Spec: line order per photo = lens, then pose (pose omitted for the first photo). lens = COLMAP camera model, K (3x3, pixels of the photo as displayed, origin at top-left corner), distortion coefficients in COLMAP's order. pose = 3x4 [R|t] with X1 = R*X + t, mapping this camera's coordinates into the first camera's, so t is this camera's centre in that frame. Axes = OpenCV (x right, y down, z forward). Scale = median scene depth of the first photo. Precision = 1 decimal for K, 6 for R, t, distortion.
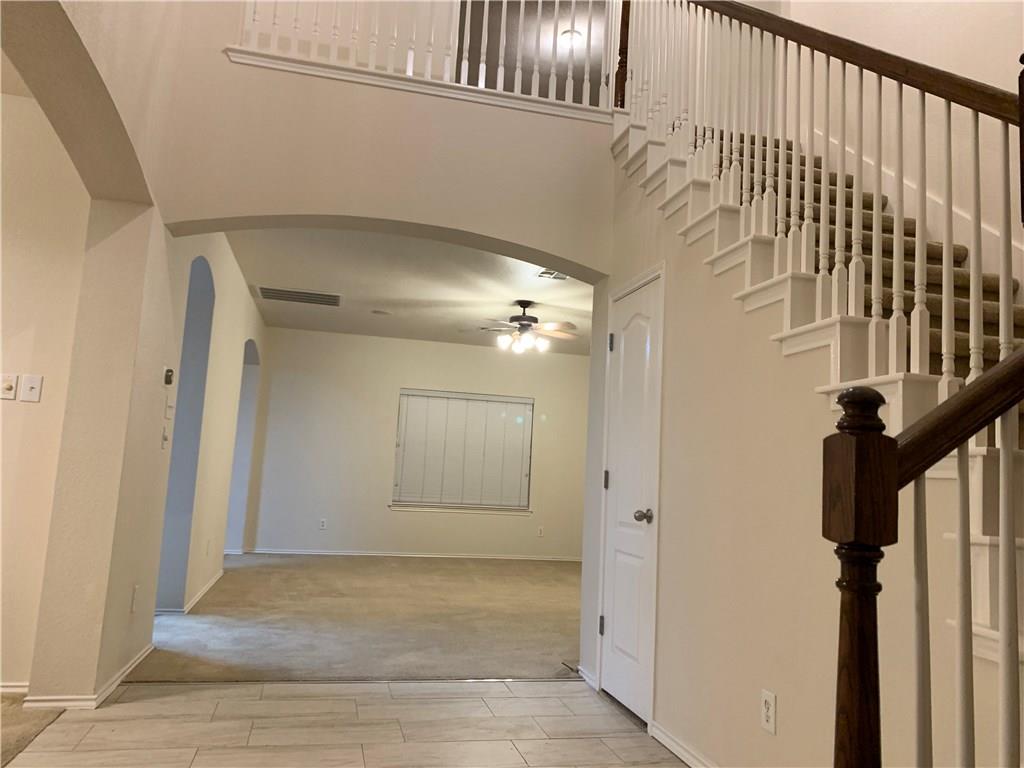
lens RADIAL K [[788.4, 0, 506.7], [0, 788.4, 381.5], [0, 0, 1]] dist [0.028469, -0.034536]
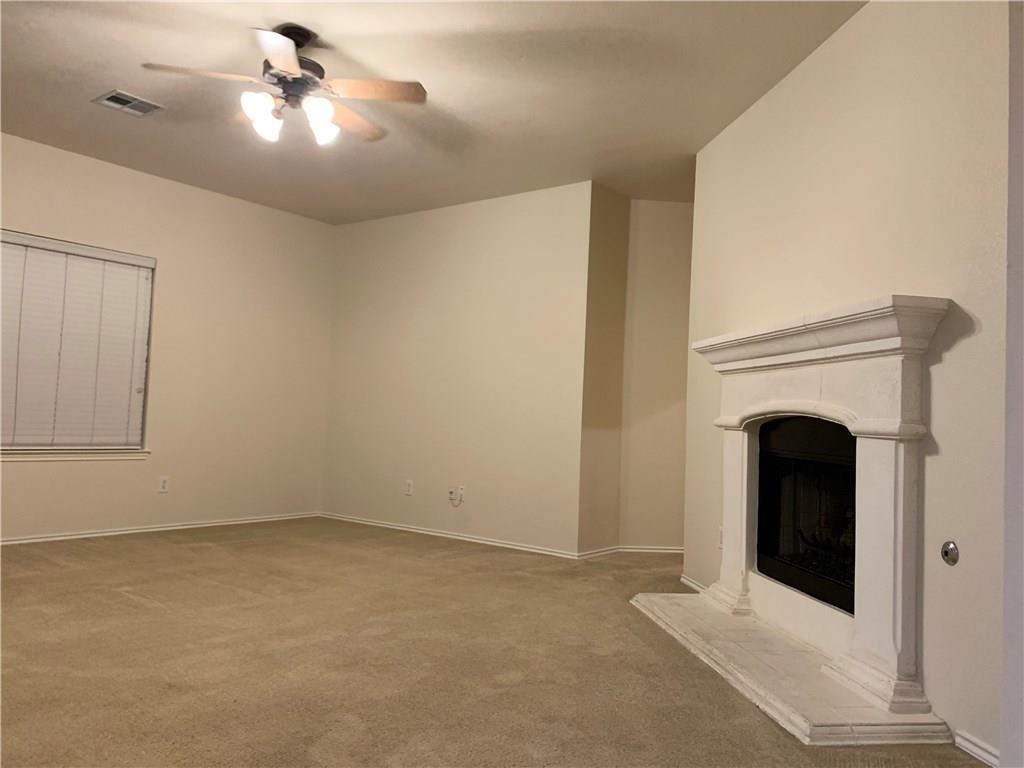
lens RADIAL K [[788.4, 0, 524.5], [0, 788.4, 371.8], [0, 0, 1]] dist [0.028469, -0.034536]
pose [[0.747892, 0.015606, 0.663637, -0.395778], [-0.069943, 0.996011, 0.055401, 0.140324], [-0.660125, -0.087850, 0.746001, 0.996943]]
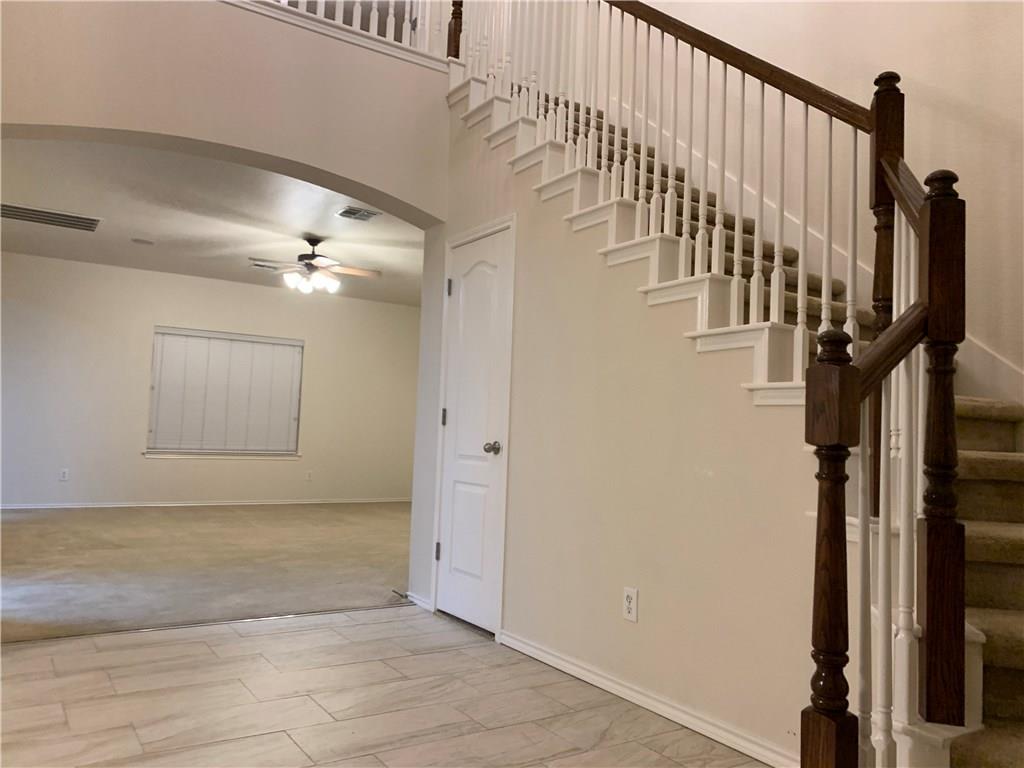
lens RADIAL K [[788.4, 0, 503.4], [0, 788.4, 379.9], [0, 0, 1]] dist [0.028469, -0.034536]
pose [[0.943034, 0.006172, 0.332640, -0.151519], [-0.028227, 0.997707, 0.061512, 0.007299], [-0.331498, -0.067397, 0.941046, -0.020590]]
